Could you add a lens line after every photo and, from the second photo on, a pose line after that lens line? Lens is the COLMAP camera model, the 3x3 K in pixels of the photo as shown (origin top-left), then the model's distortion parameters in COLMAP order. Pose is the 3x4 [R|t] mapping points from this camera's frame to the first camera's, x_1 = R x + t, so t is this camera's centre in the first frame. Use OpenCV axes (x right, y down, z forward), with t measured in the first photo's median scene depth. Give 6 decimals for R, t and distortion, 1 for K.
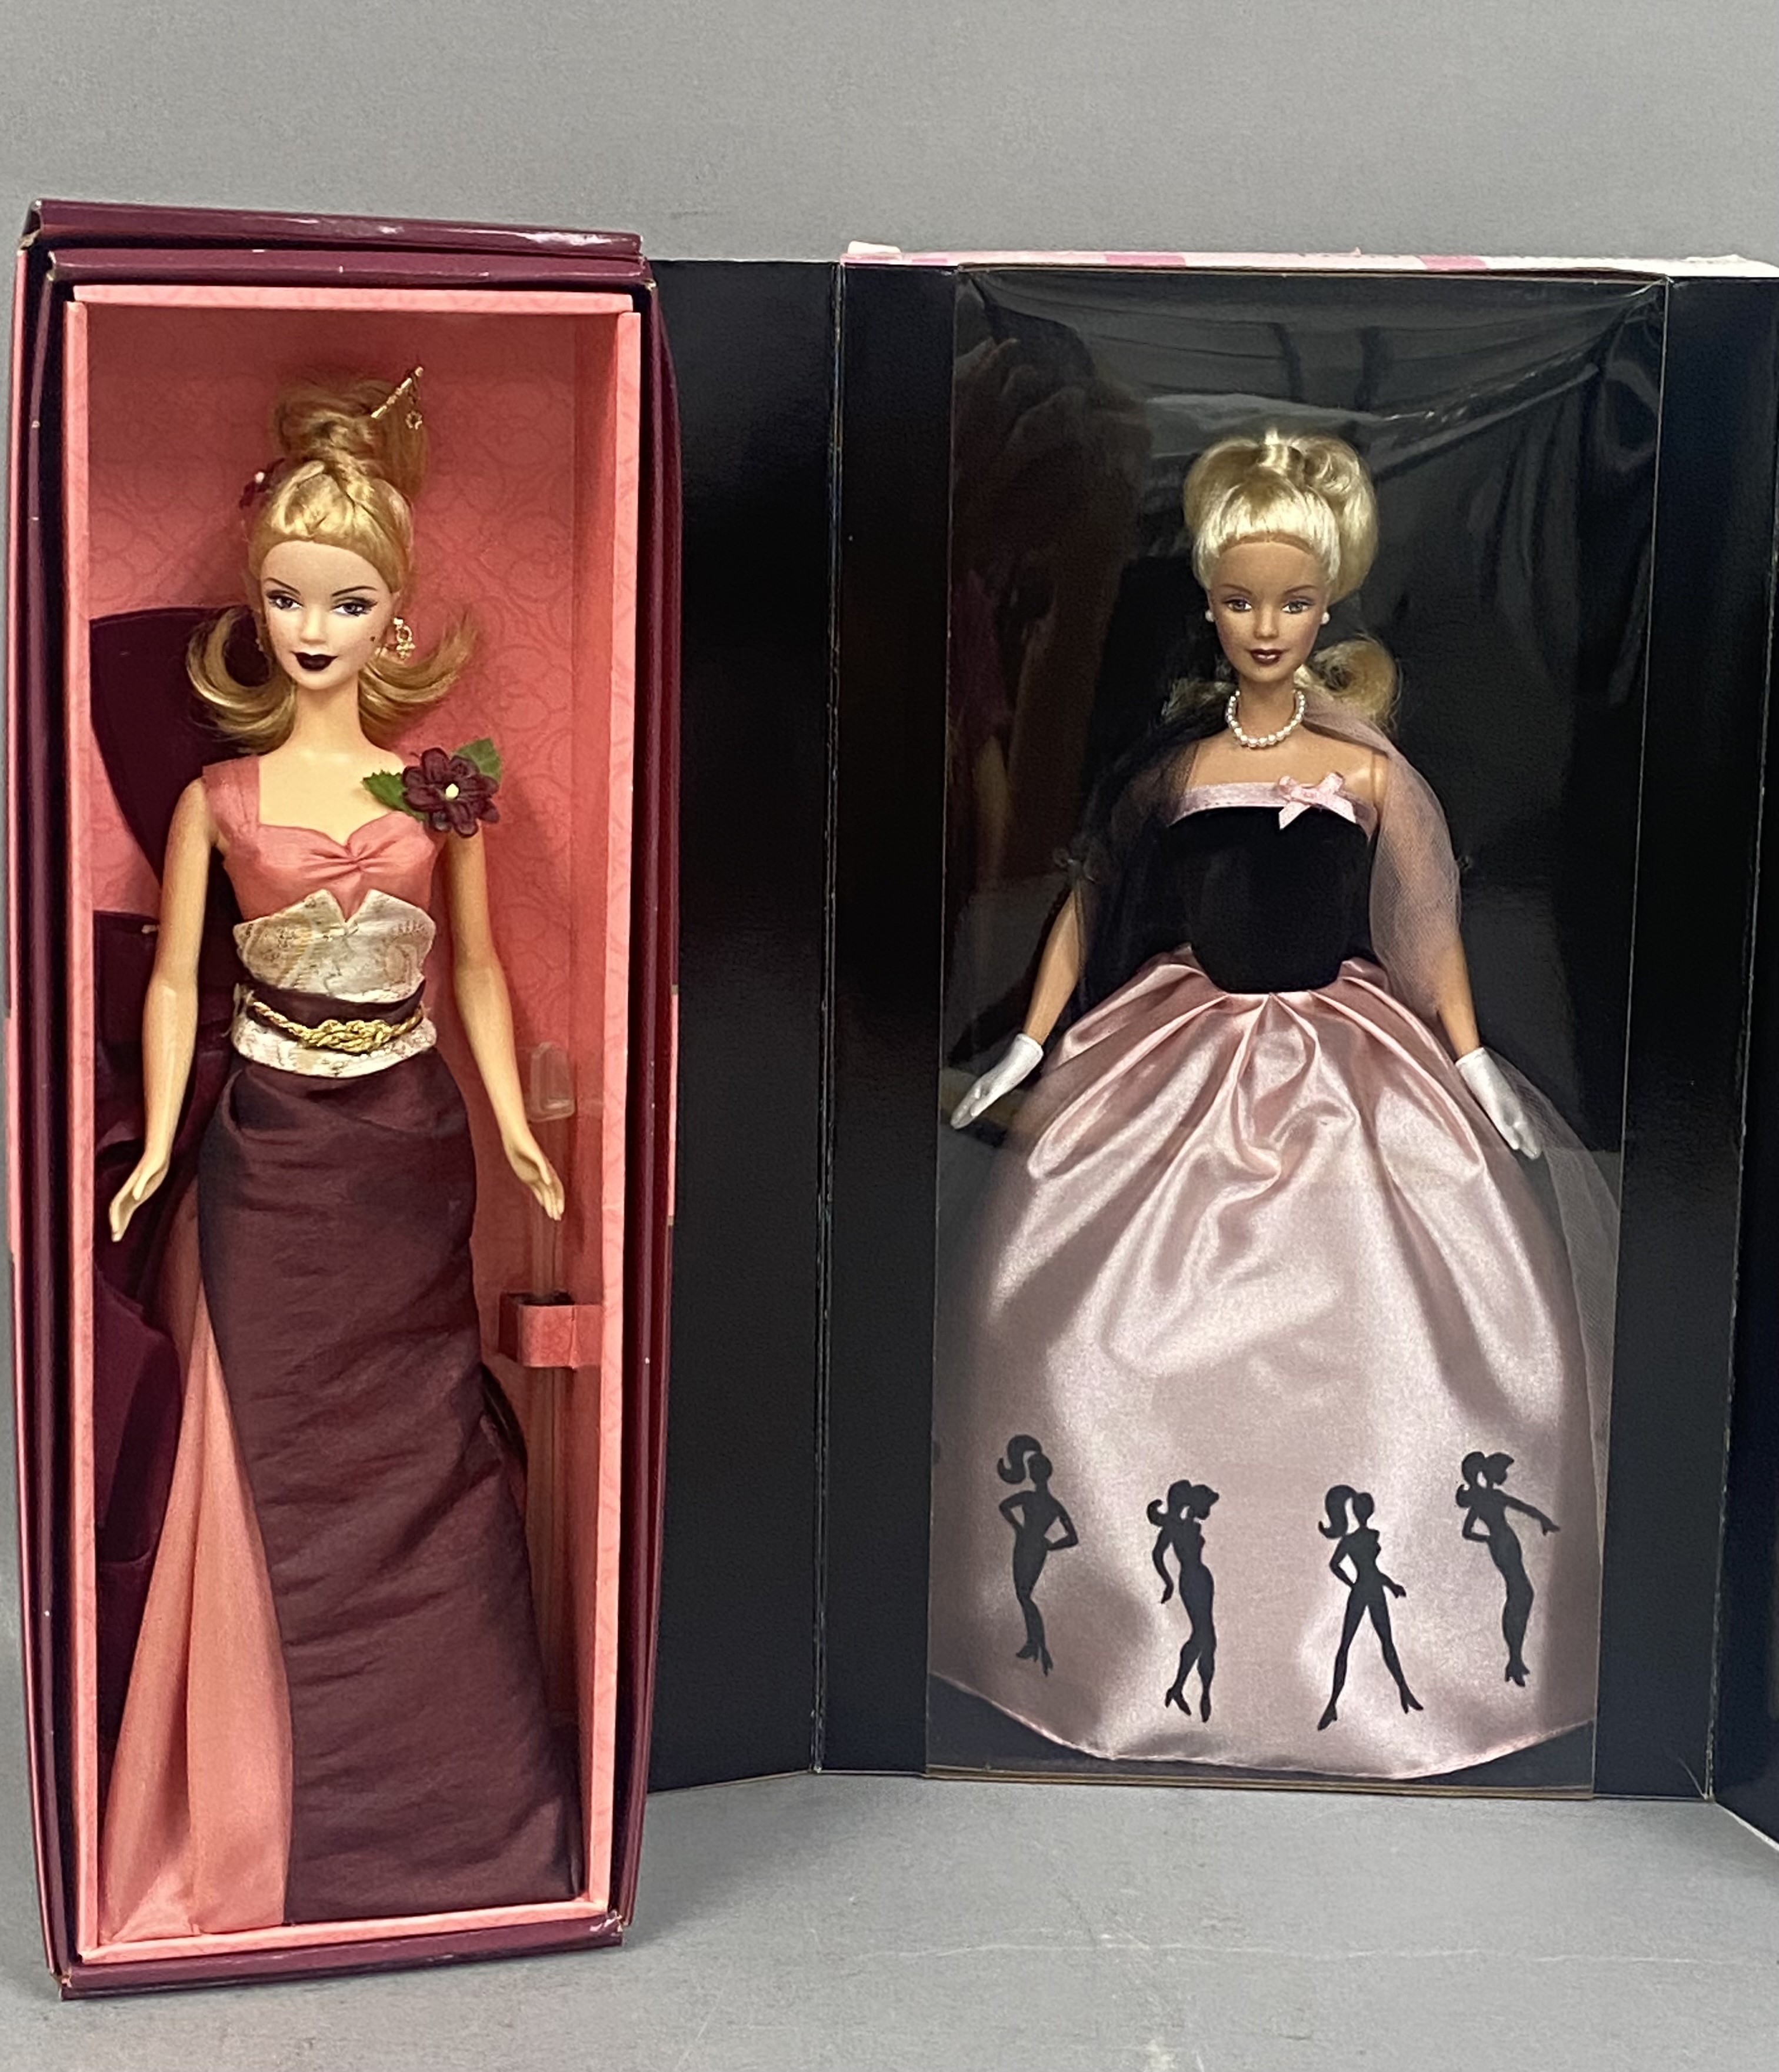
lens RADIAL K [[3744.6, 0, 891.6], [0, 3744.6, 856.1], [0, 0, 1]] dist [0.264650, -1.407058]
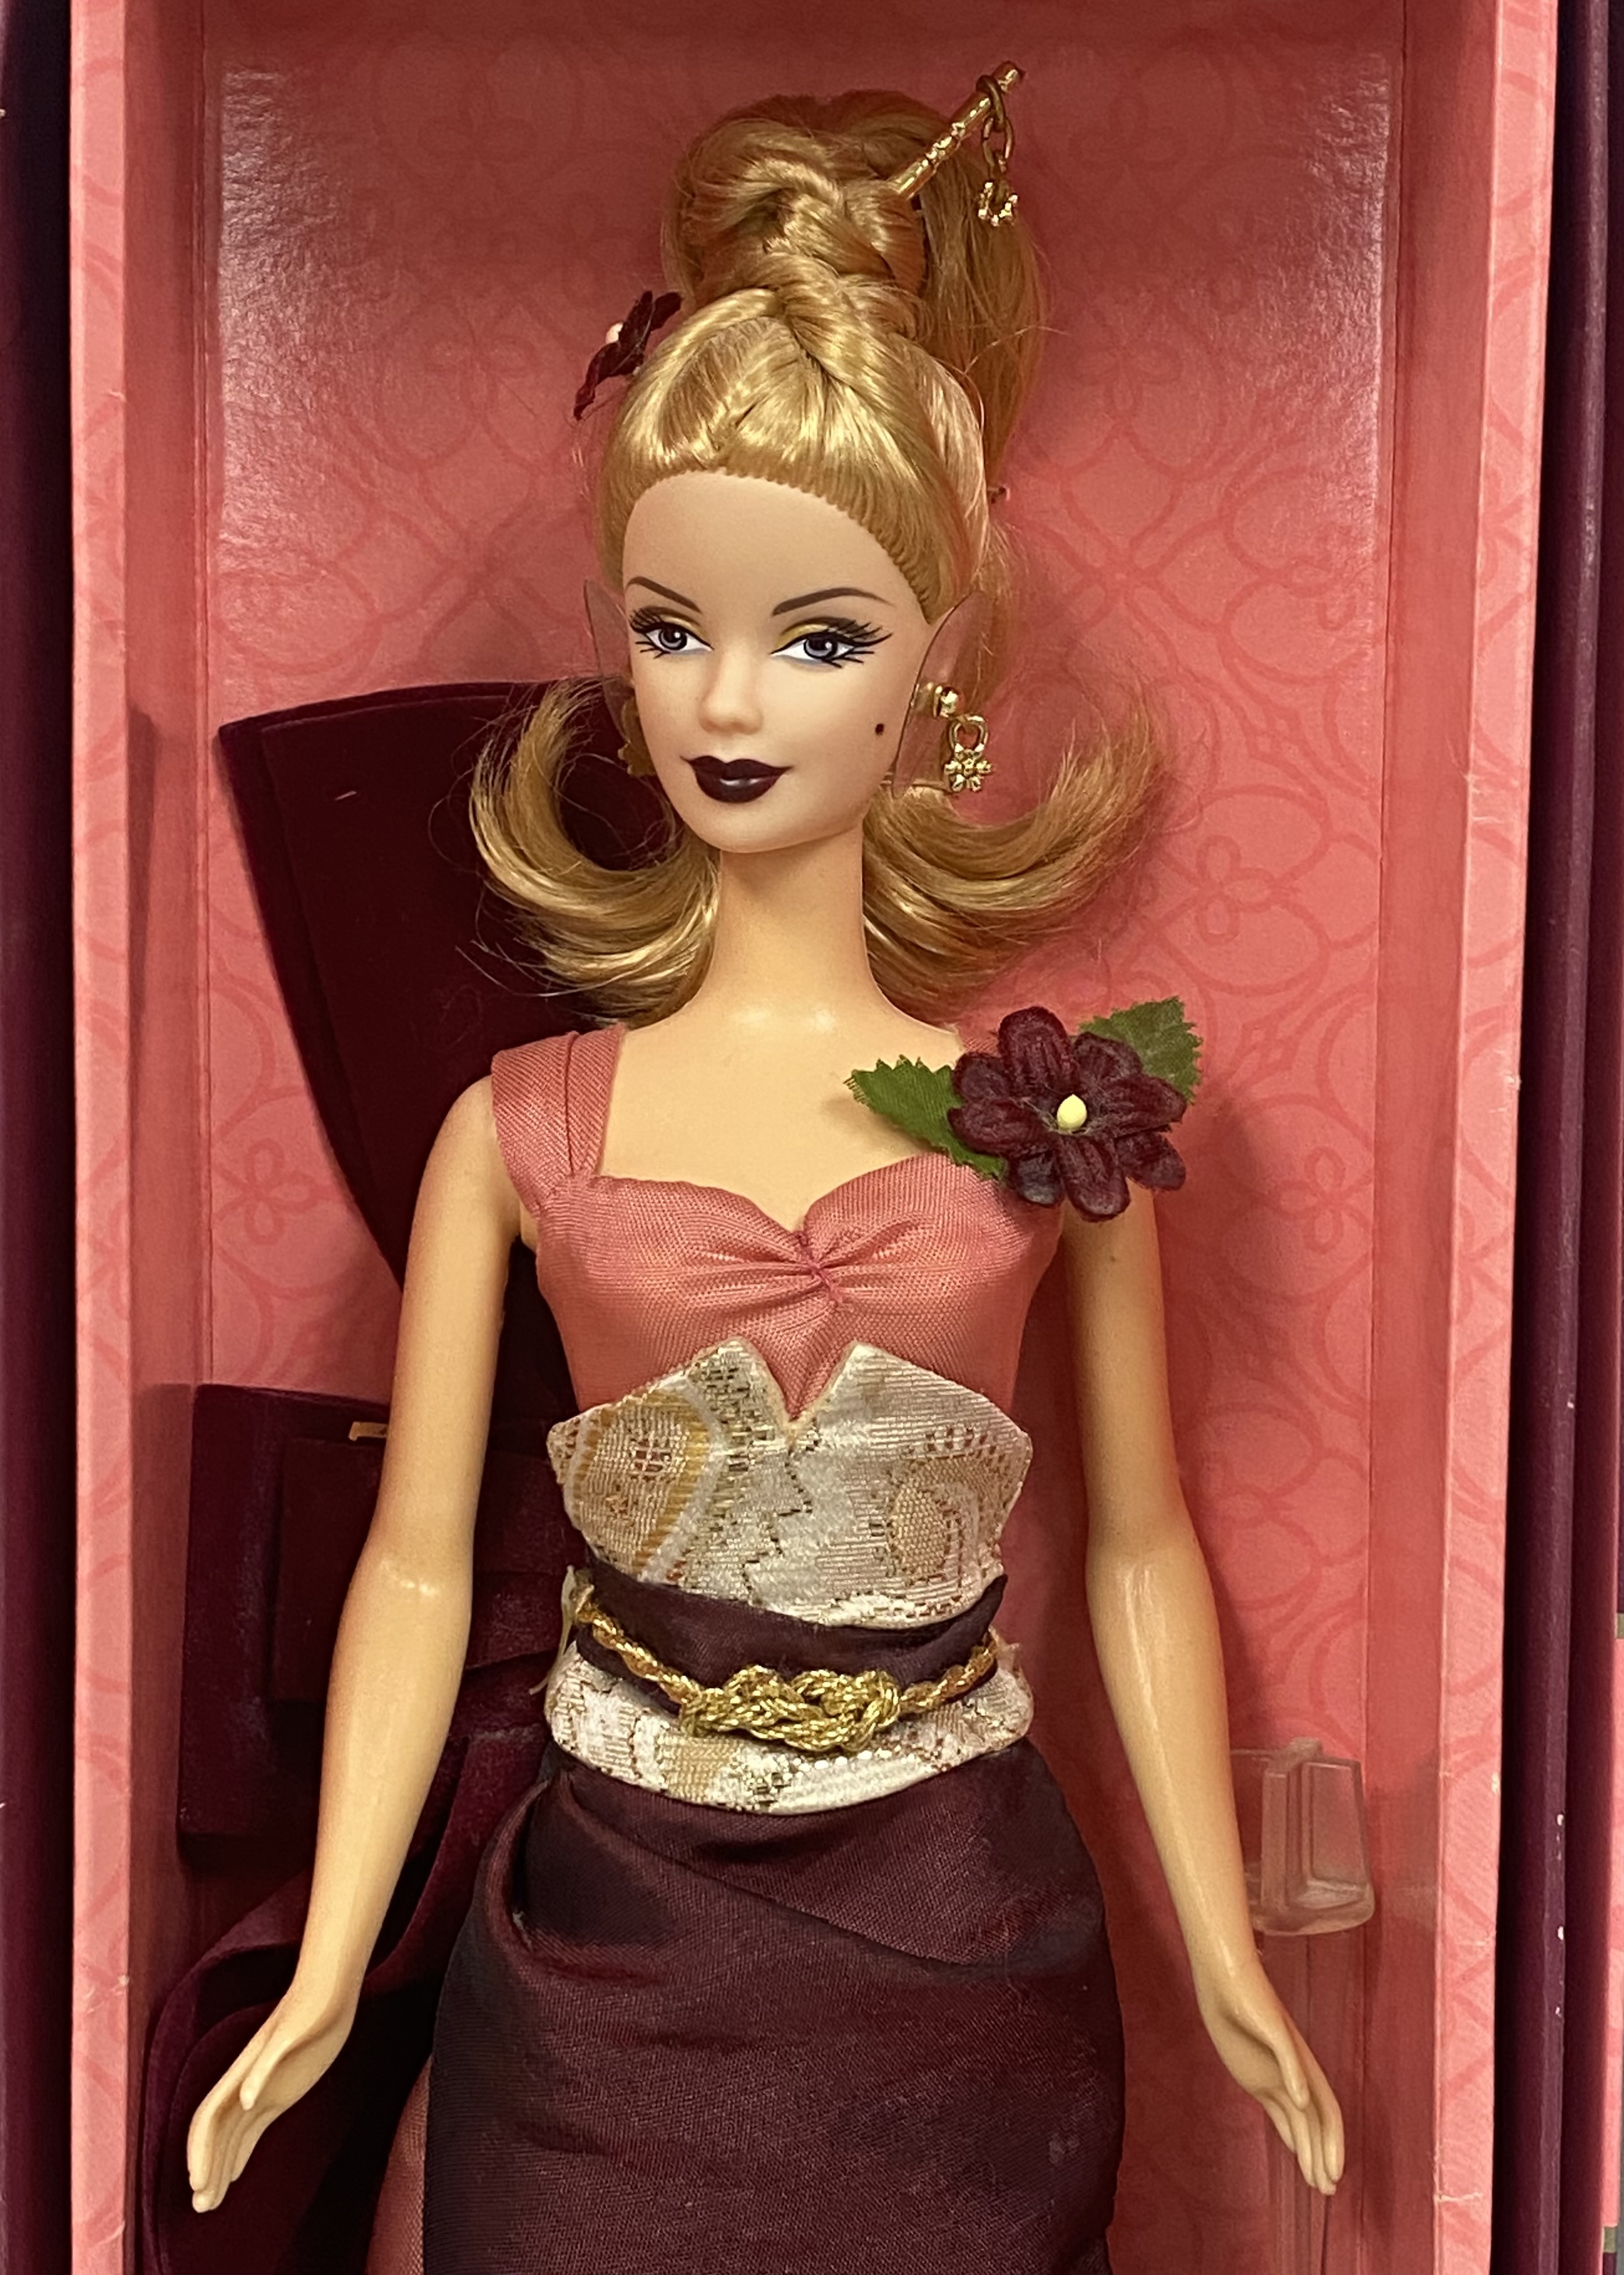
lens RADIAL K [[3722.1, 0, 852.5], [0, 3722.1, 1136.4], [0, 0, 1]] dist [0.207951, -0.698353]
pose [[0.968519, 0.003851, -0.248910, -0.039529], [-0.024910, 0.996361, -0.081509, 0.019329], [0.247690, 0.085144, 0.965091, 0.609176]]
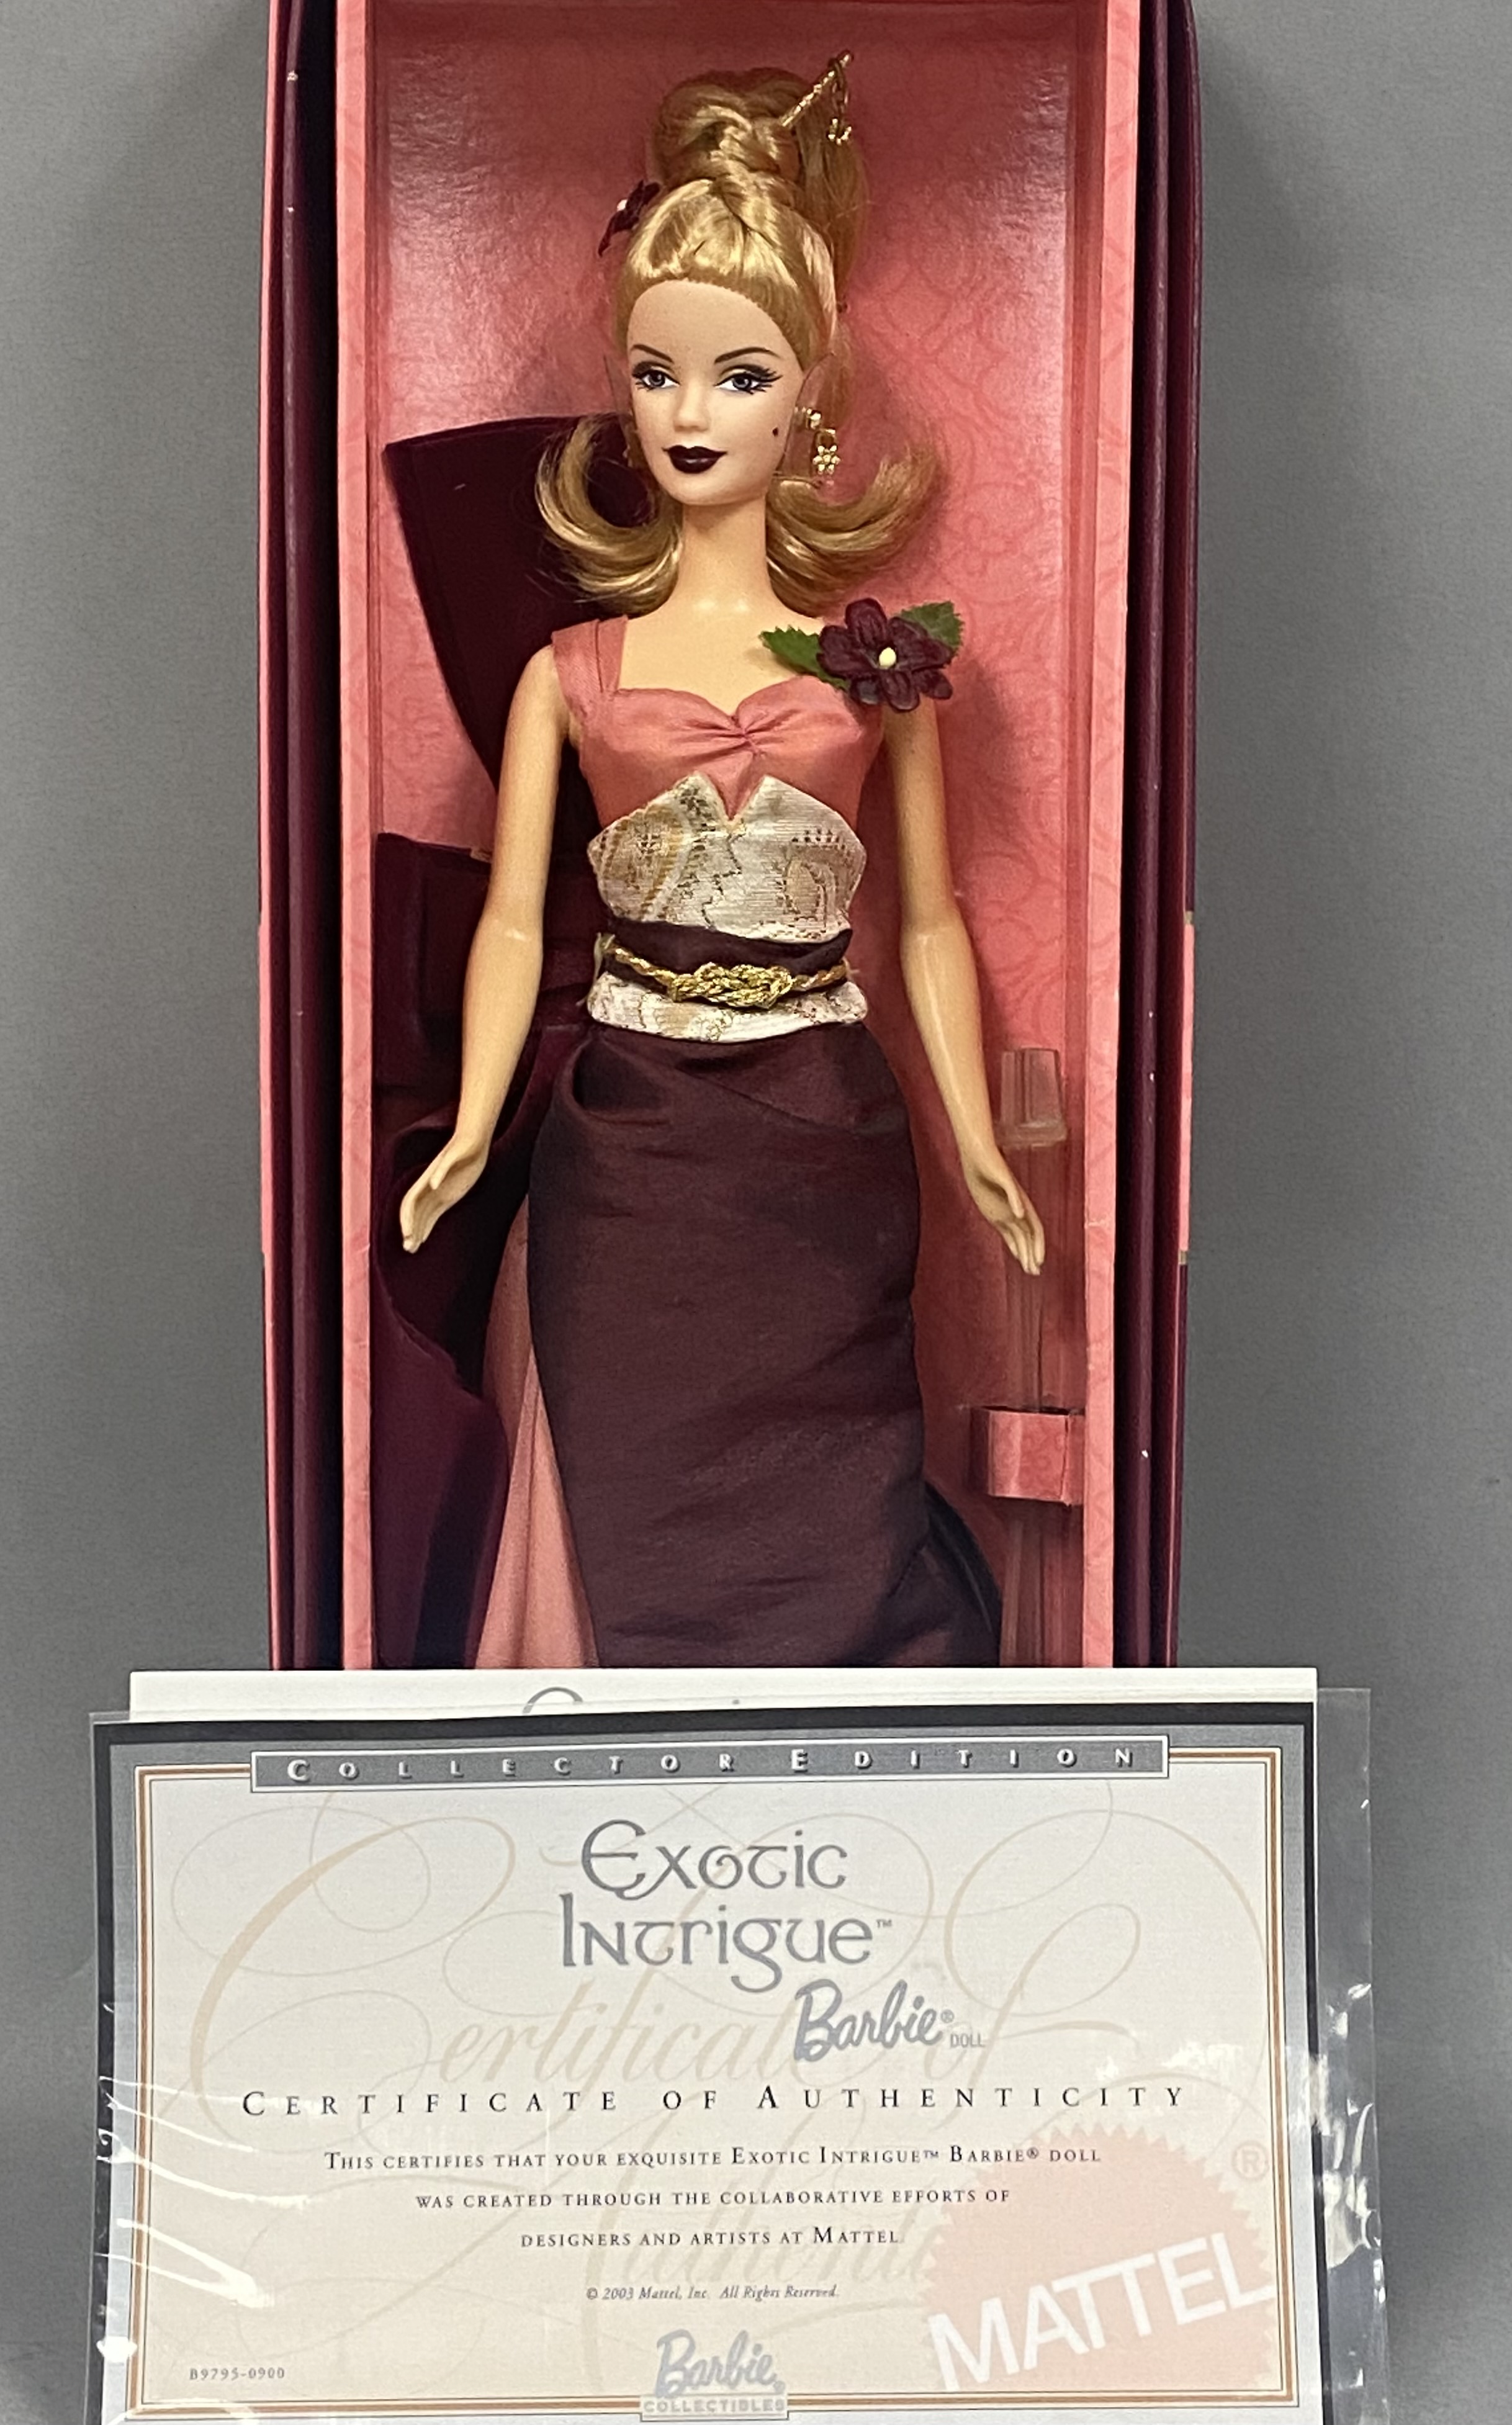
lens RADIAL K [[3894.5, 0, 809.8], [0, 3894.5, 1213.5], [0, 0, 1]] dist [0.195142, -0.662428]
pose [[0.974004, -0.003779, -0.226501, 0.036419], [-0.015360, 0.996458, -0.082676, 0.150935], [0.226011, 0.084006, 0.970496, 0.289737]]
